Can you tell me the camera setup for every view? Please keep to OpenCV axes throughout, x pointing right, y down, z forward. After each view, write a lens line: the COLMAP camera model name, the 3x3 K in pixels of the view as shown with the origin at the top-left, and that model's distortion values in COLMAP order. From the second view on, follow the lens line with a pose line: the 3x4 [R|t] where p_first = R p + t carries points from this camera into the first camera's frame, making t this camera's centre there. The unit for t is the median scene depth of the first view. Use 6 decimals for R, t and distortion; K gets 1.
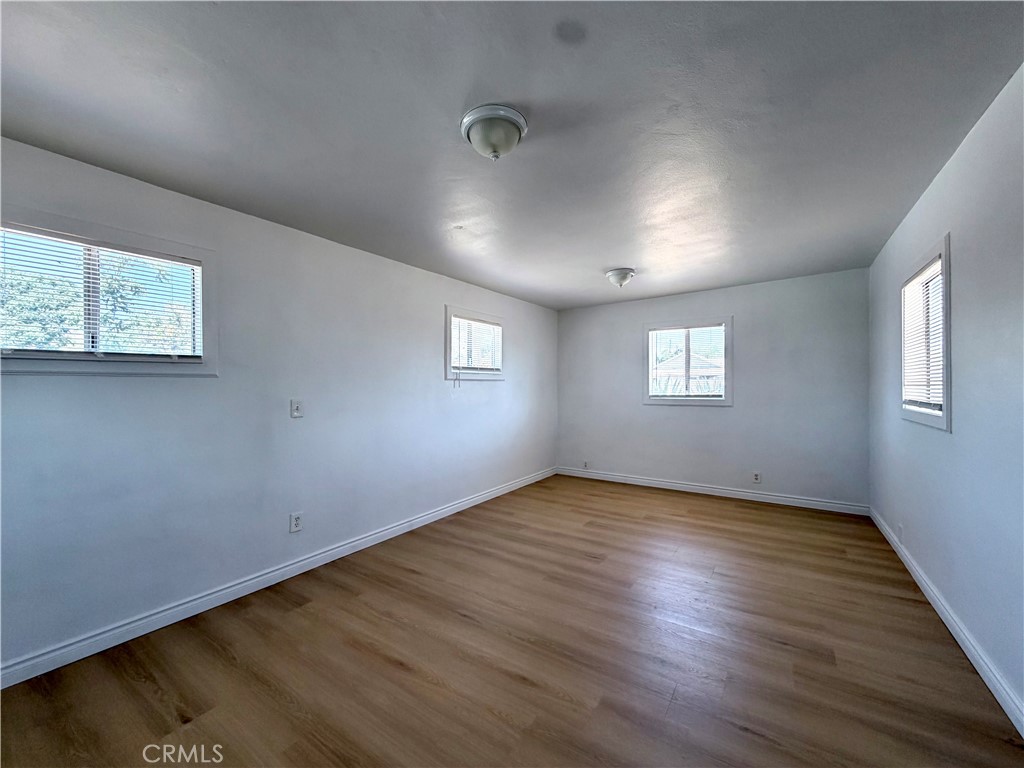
lens RADIAL K [[409.4, 0, 511.0], [0, 409.4, 383.5], [0, 0, 1]] dist [-0.000643, 0.000212]
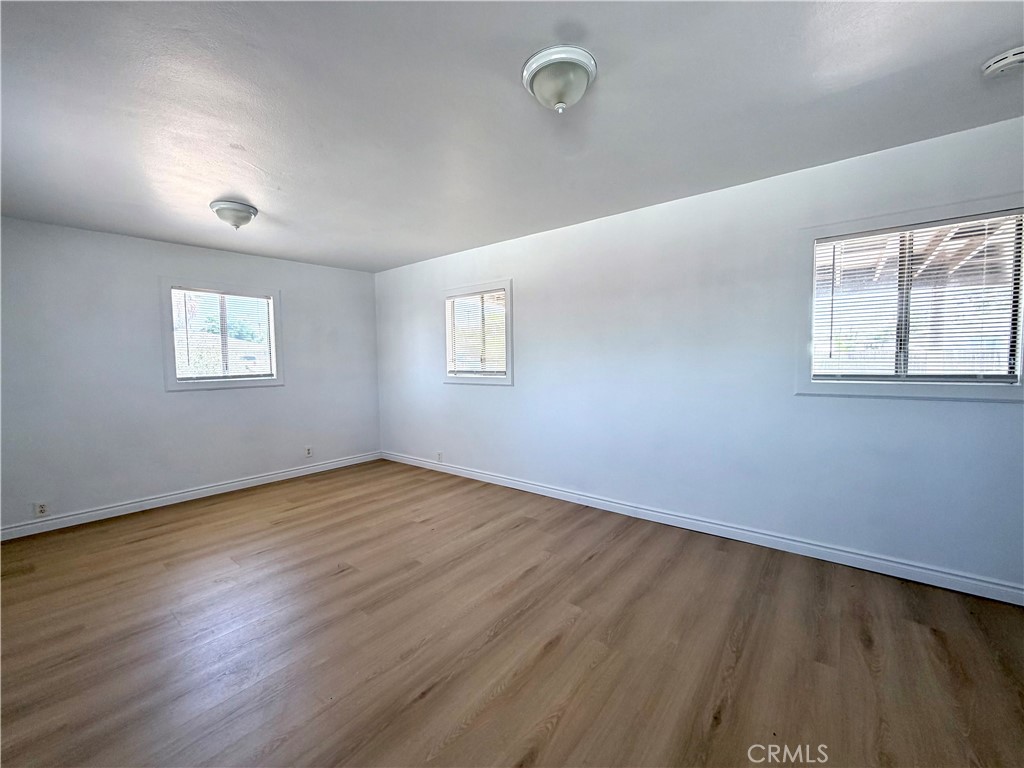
lens RADIAL K [[409.4, 0, 511.0], [0, 409.4, 383.5], [0, 0, 1]] dist [-0.000643, 0.000212]
pose [[0.078283, -0.053439, 0.995498, -0.433080], [0.005725, 0.998570, 0.053154, 0.004247], [-0.996915, 0.001538, 0.078477, 0.454415]]
